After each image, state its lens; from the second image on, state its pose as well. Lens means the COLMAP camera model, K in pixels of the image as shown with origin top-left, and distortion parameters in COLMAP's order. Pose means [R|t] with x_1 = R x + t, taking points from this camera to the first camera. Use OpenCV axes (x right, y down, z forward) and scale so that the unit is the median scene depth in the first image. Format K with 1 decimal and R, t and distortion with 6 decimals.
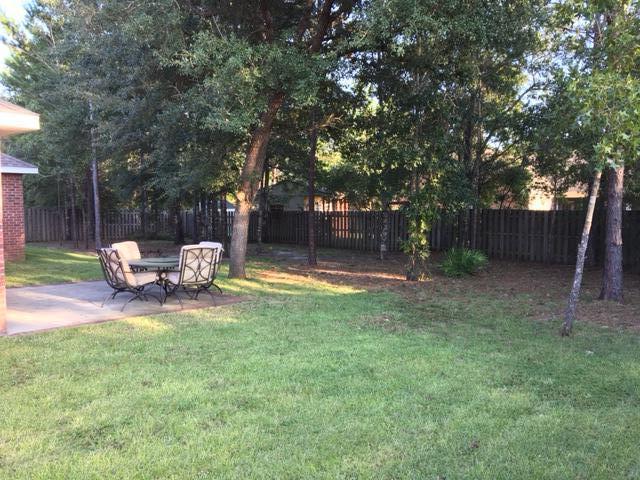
lens RADIAL K [[539.6, 0, 329.0], [0, 539.6, 242.8], [0, 0, 1]] dist [0.083380, -0.124665]
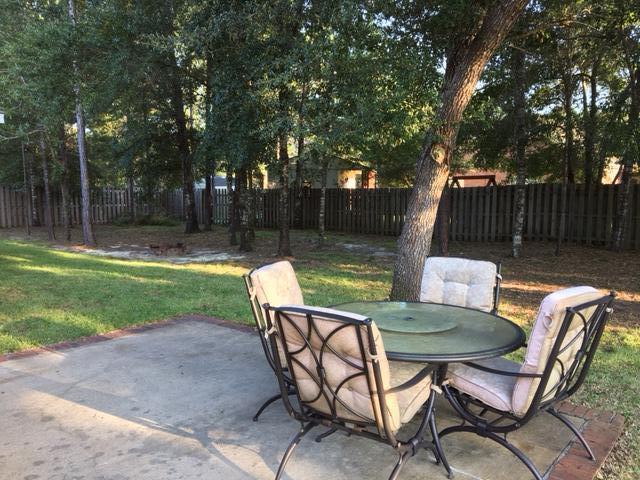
lens RADIAL K [[539.6, 0, 329.0], [0, 539.6, 242.8], [0, 0, 1]] dist [0.083380, -0.124665]
pose [[0.997533, -0.007887, 0.069753, -0.189538], [0.005062, 0.999163, 0.040586, -0.016915], [-0.070015, -0.040132, 0.996738, 0.322078]]
